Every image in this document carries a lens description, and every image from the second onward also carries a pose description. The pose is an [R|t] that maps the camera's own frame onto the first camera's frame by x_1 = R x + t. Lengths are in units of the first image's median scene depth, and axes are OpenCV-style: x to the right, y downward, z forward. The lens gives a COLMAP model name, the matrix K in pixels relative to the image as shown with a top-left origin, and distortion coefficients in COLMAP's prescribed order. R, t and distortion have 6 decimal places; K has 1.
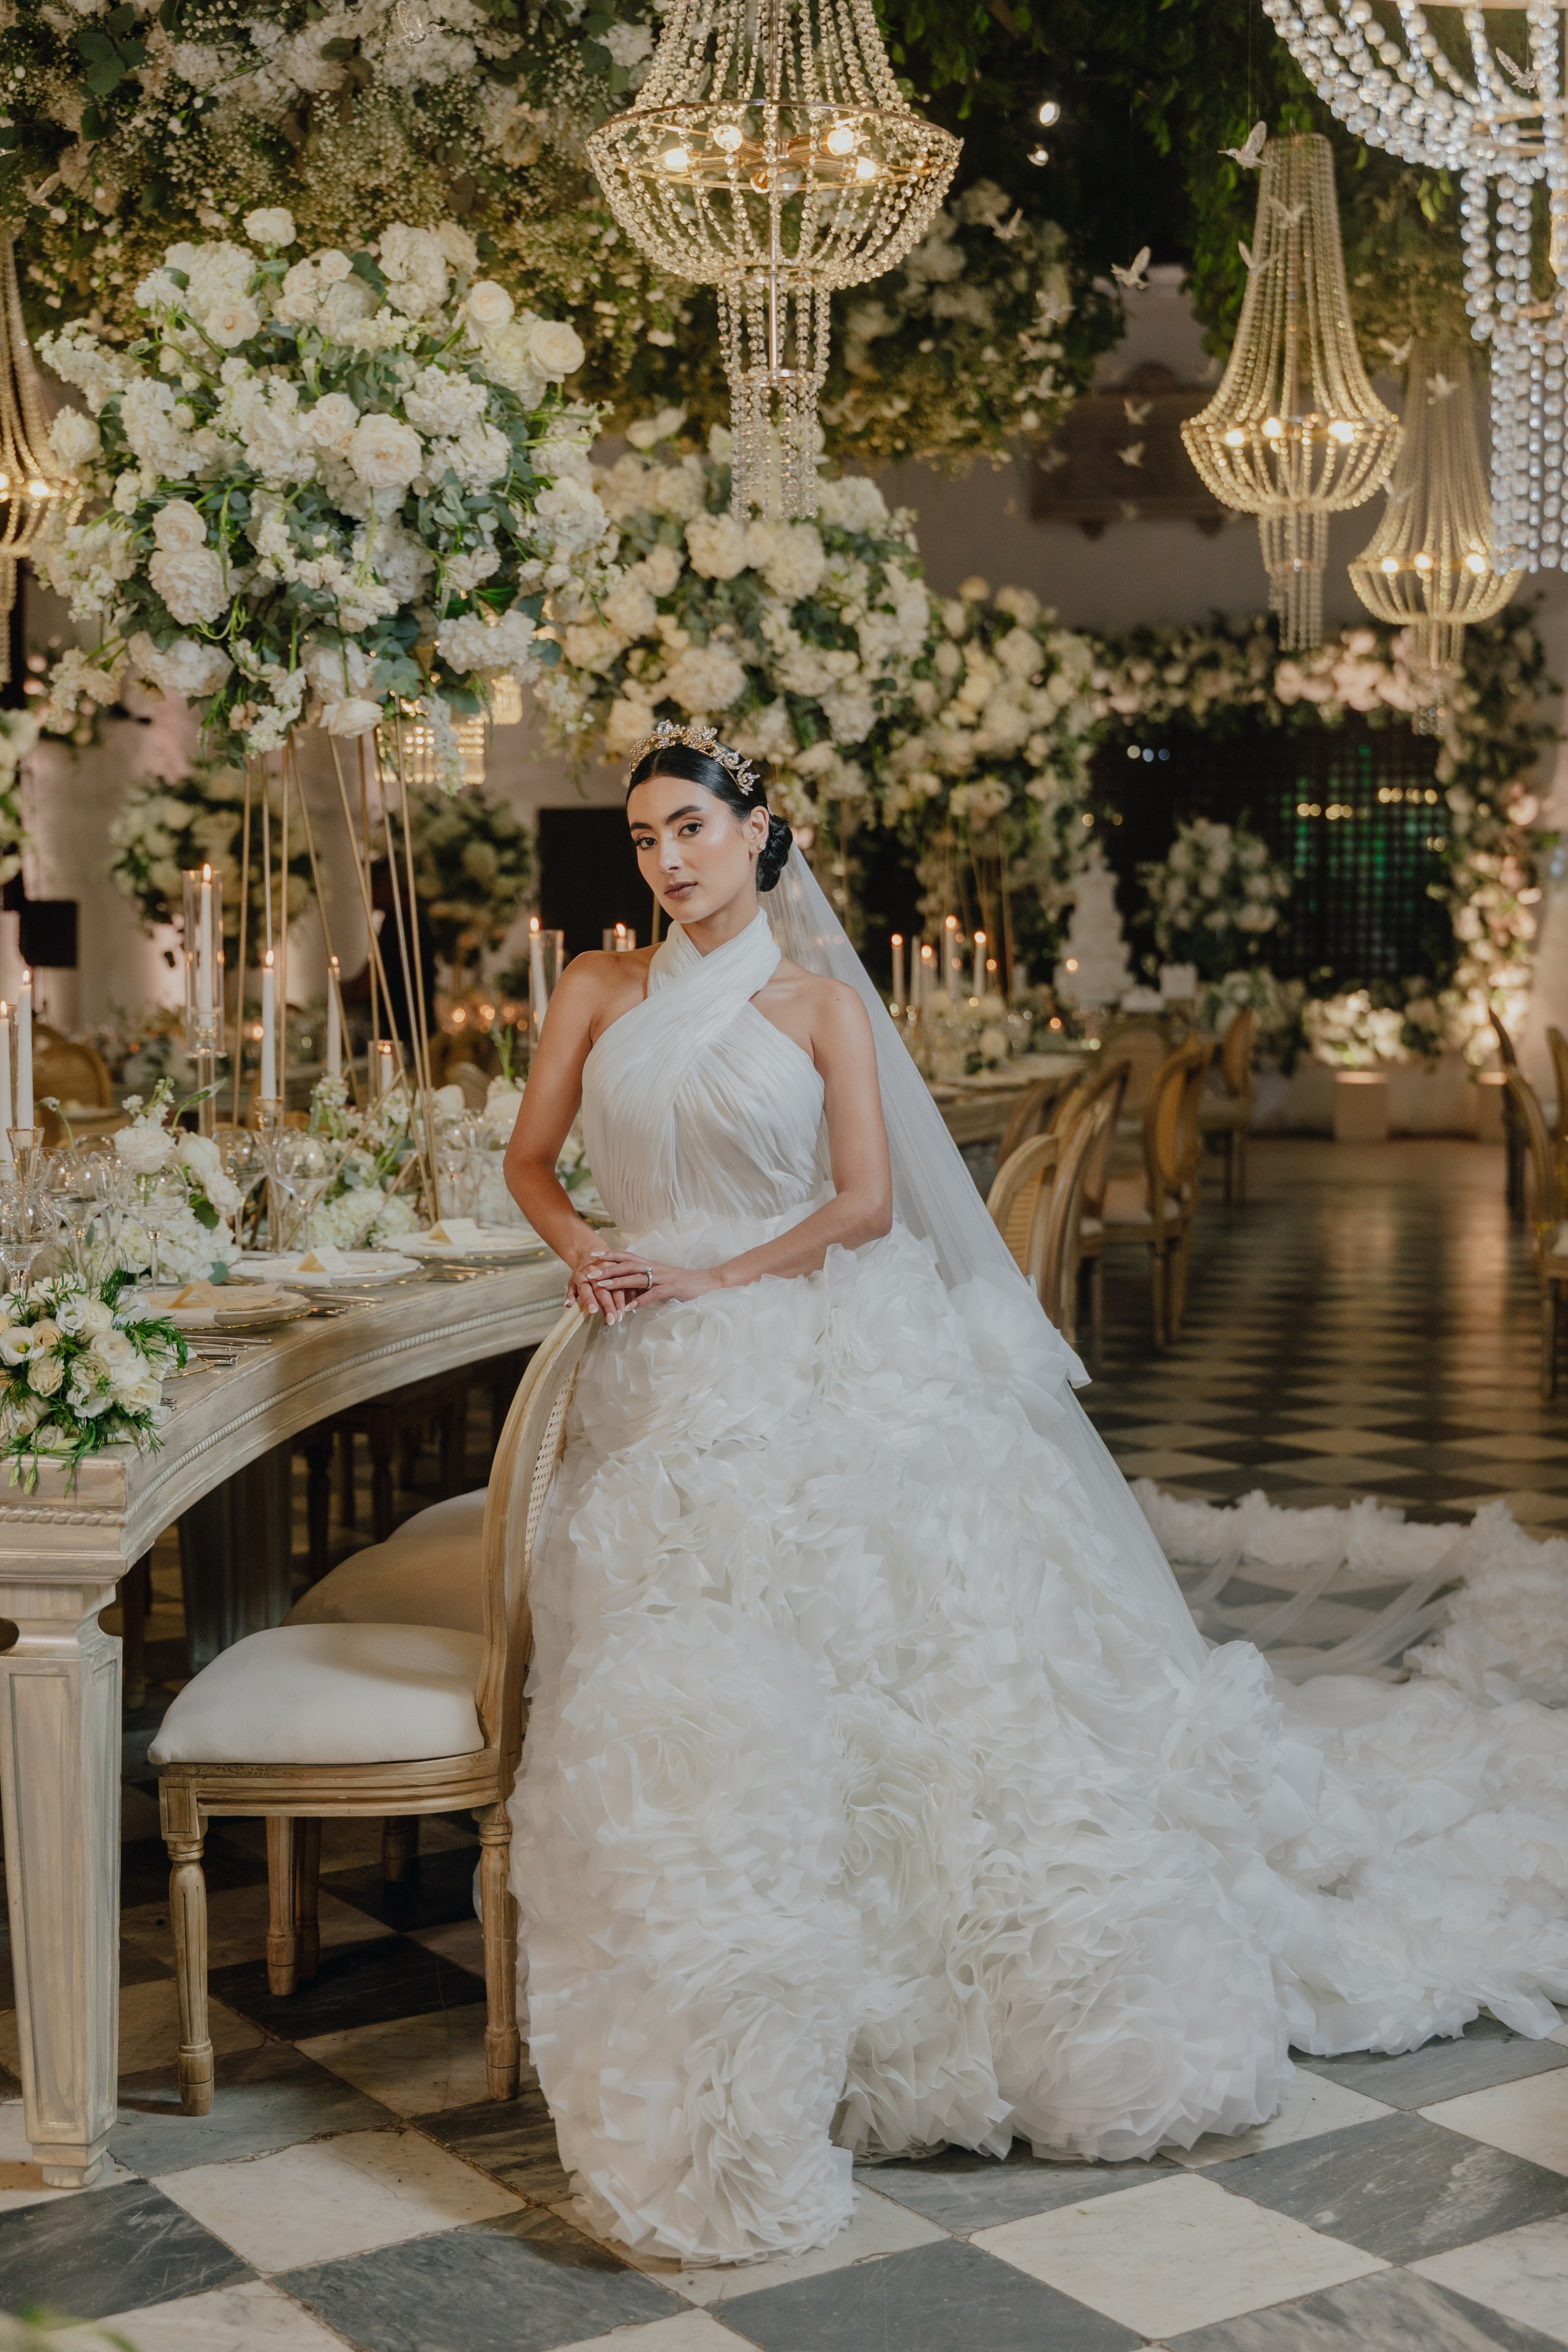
lens RADIAL K [[3202.7, 0, 788.6], [0, 3202.7, 1144.1], [0, 0, 1]] dist [0.039904, 0.000000]
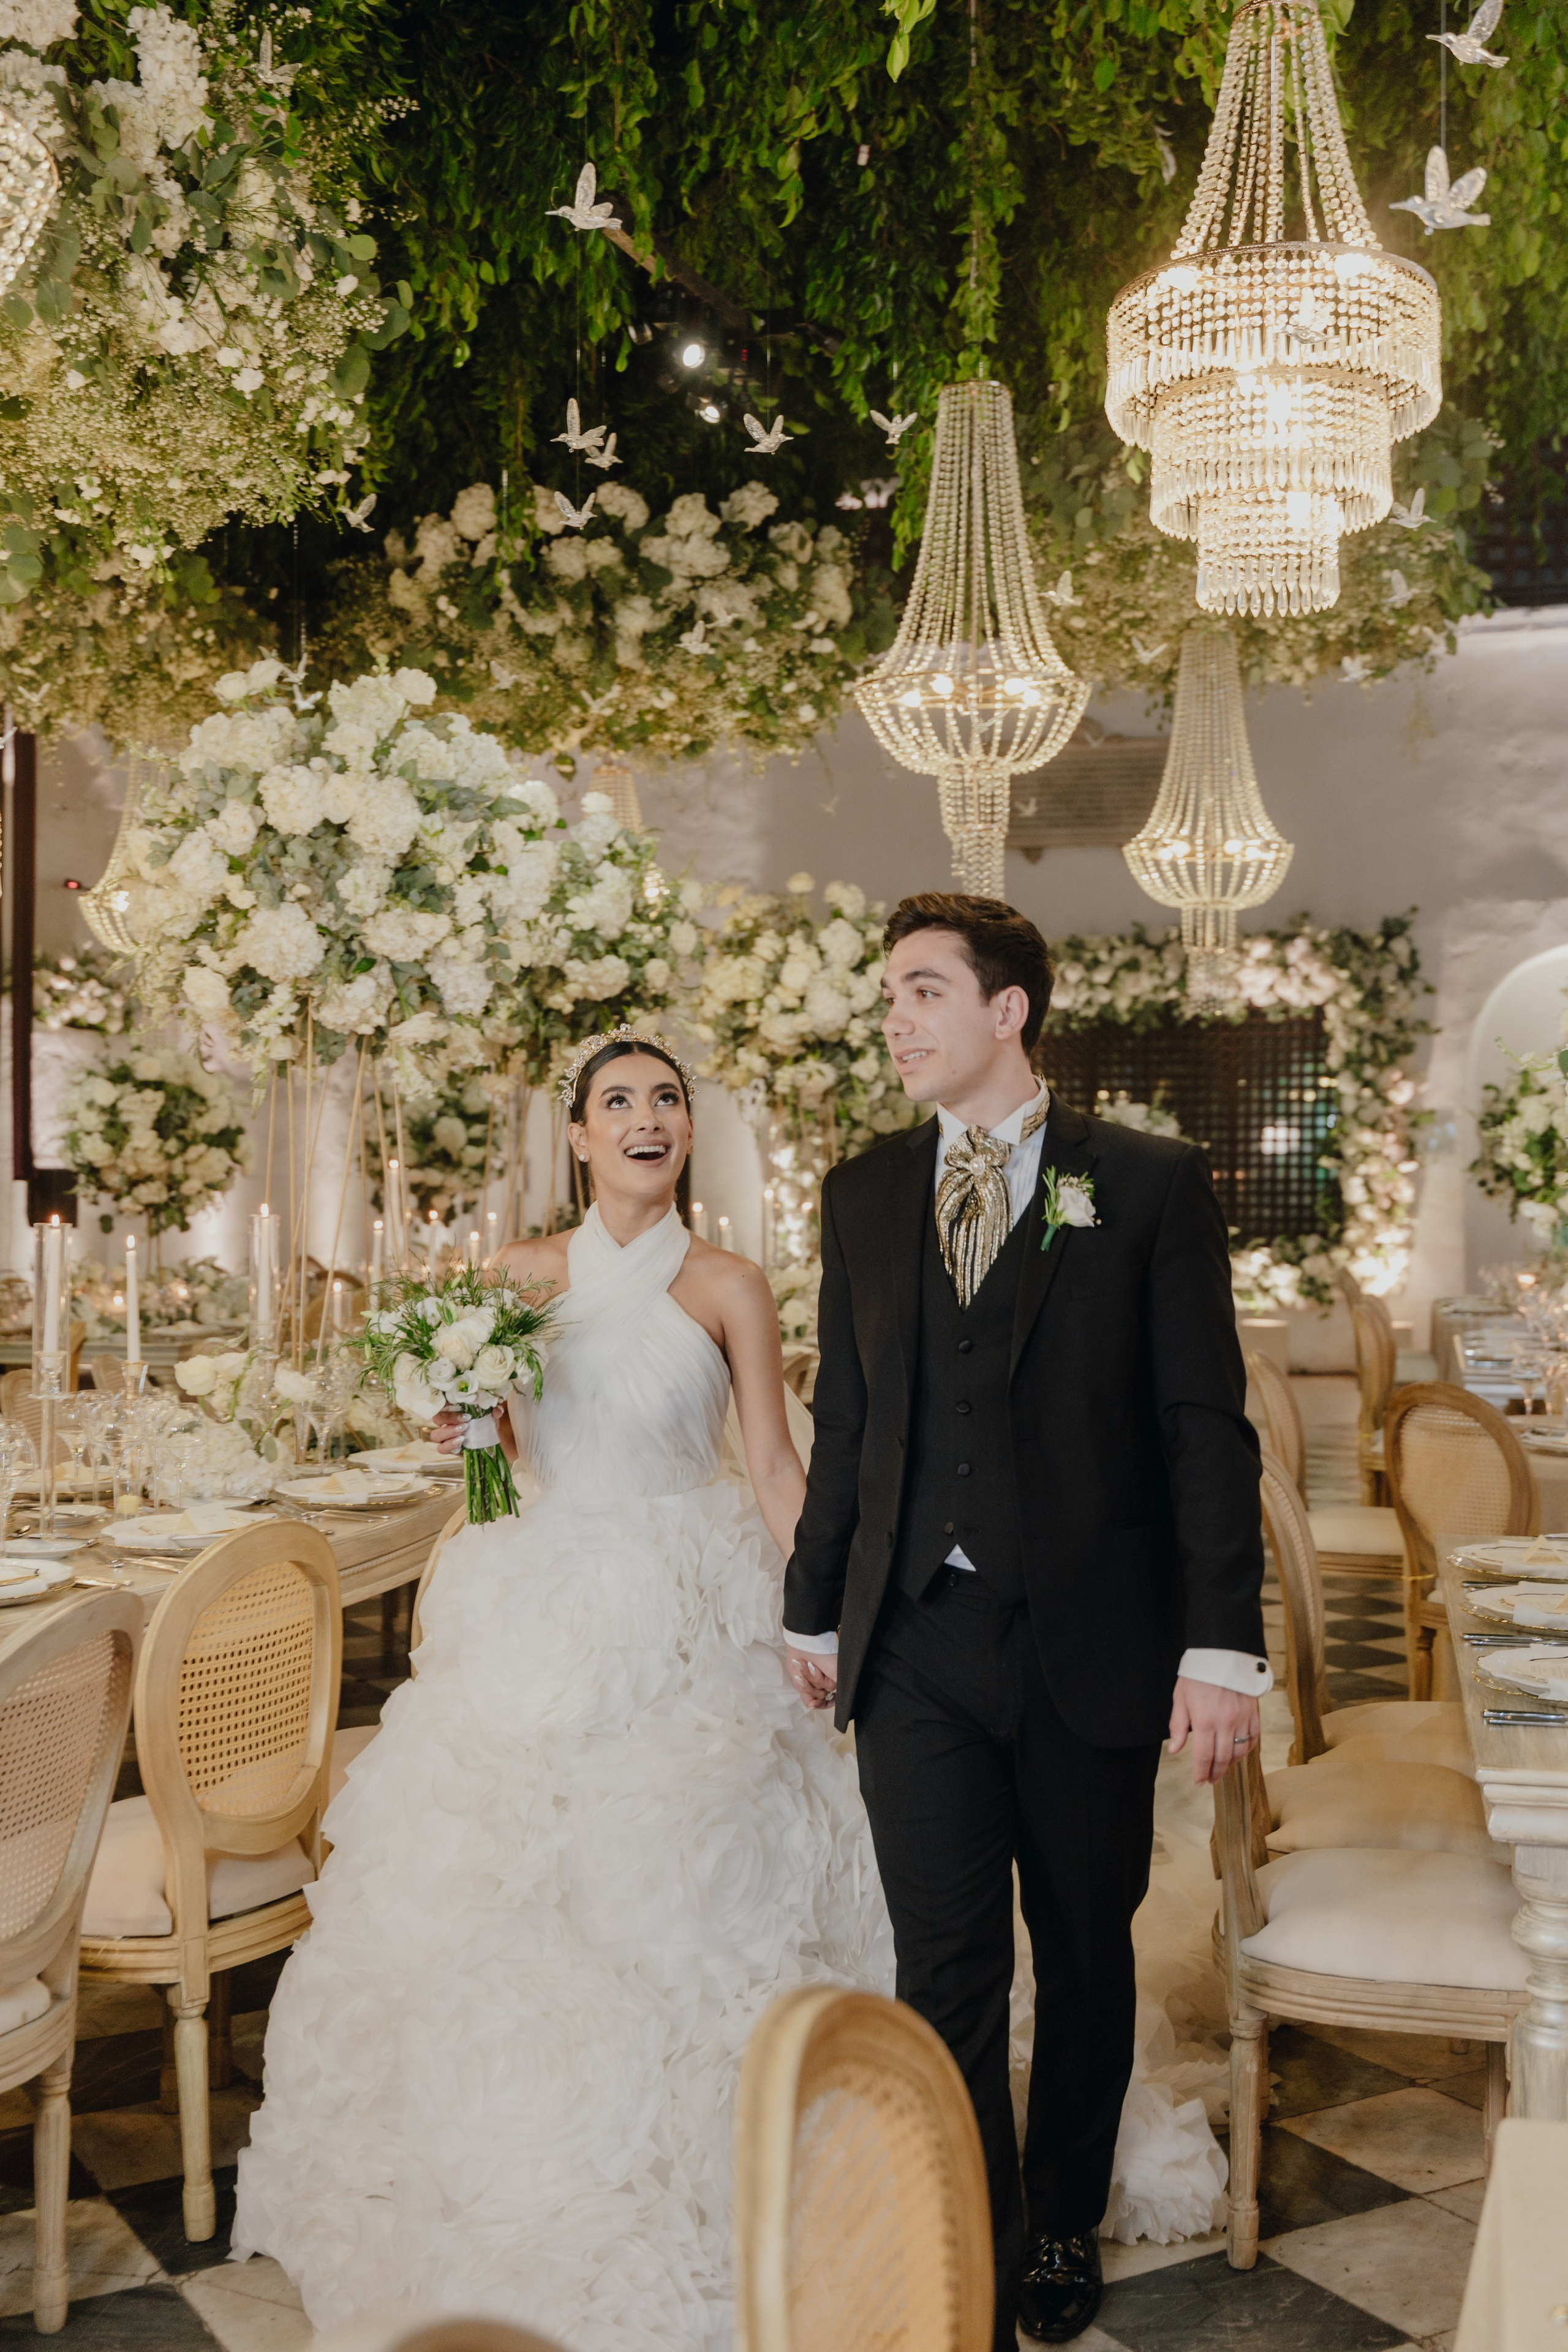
lens RADIAL K [[2451.2, 0, 754.7], [0, 2451.2, 1171.6], [0, 0, 1]] dist [0.008859, 0.000000]
pose [[0.997996, 0.003864, -0.063156, 0.112669], [-0.008368, 0.997426, -0.071208, -0.023060], [0.062718, 0.071594, 0.995460, 0.232318]]
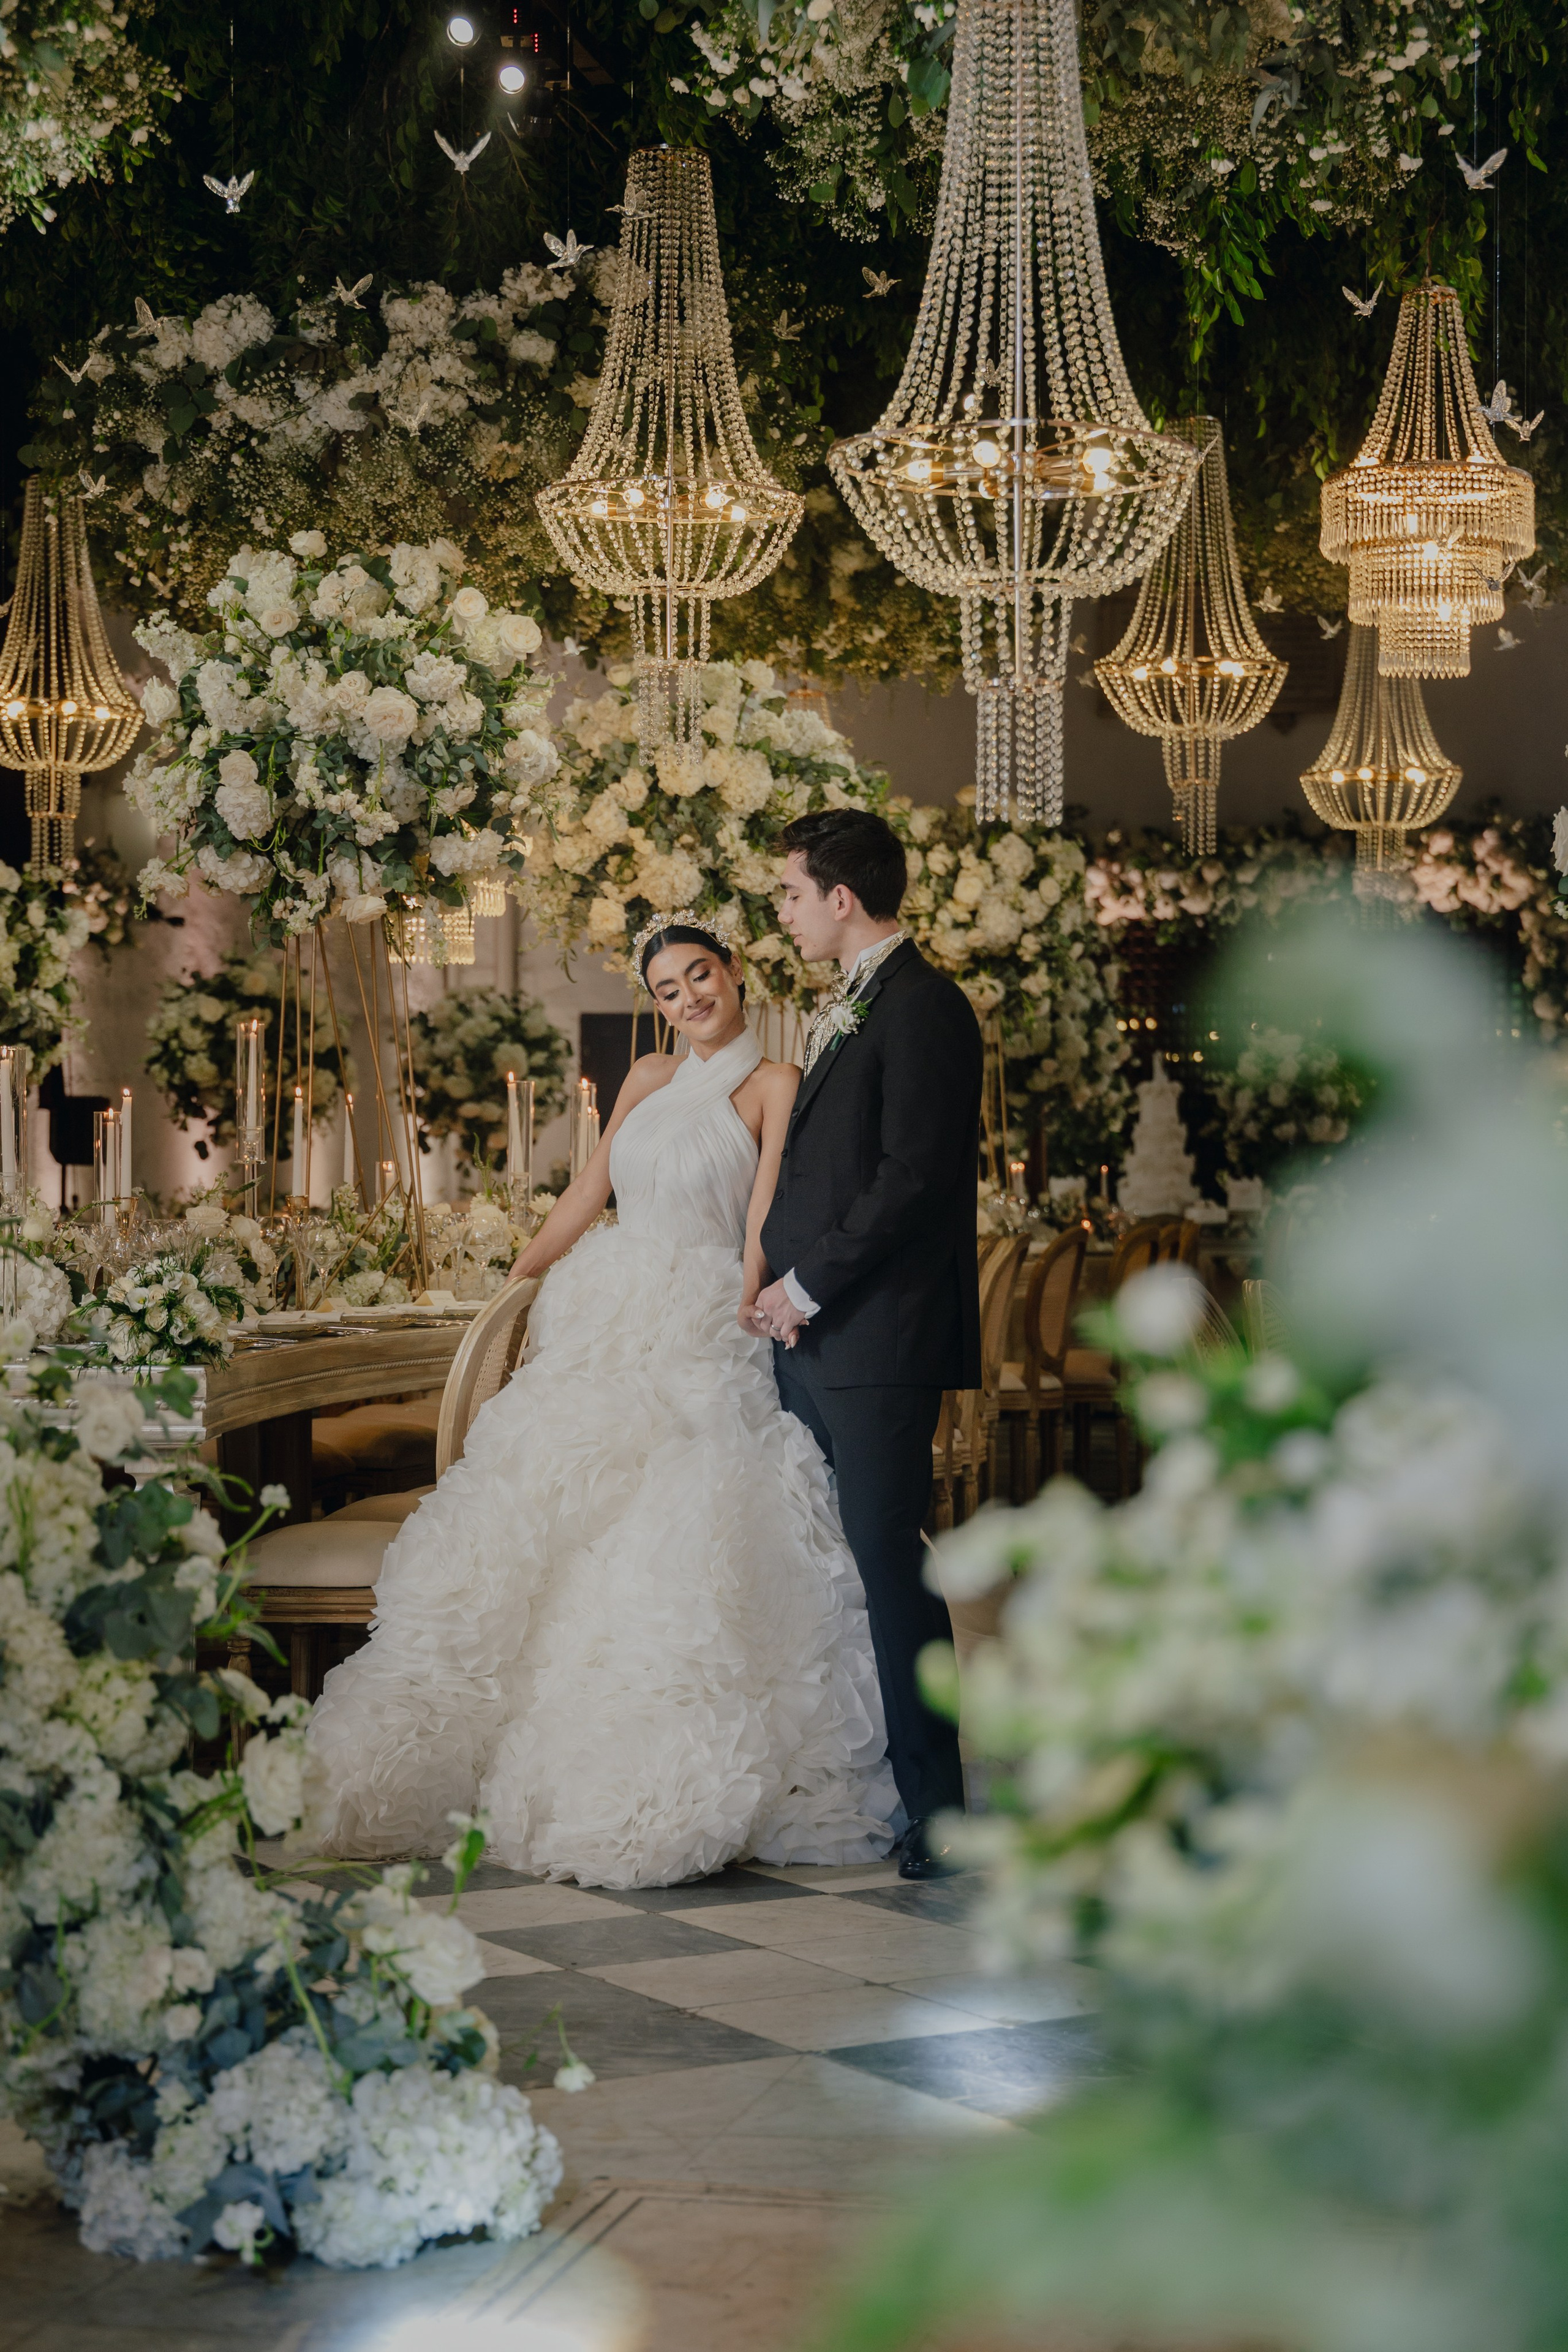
lens RADIAL K [[3811.3, 0, 811.2], [0, 3811.3, 1206.4], [0, 0, 1]] dist [0.042691, 0.000000]
pose [[0.999648, 0.003654, -0.026270, 0.046712], [-0.005183, 0.998282, -0.058358, 0.041628], [0.026012, 0.058474, 0.997950, -0.289825]]
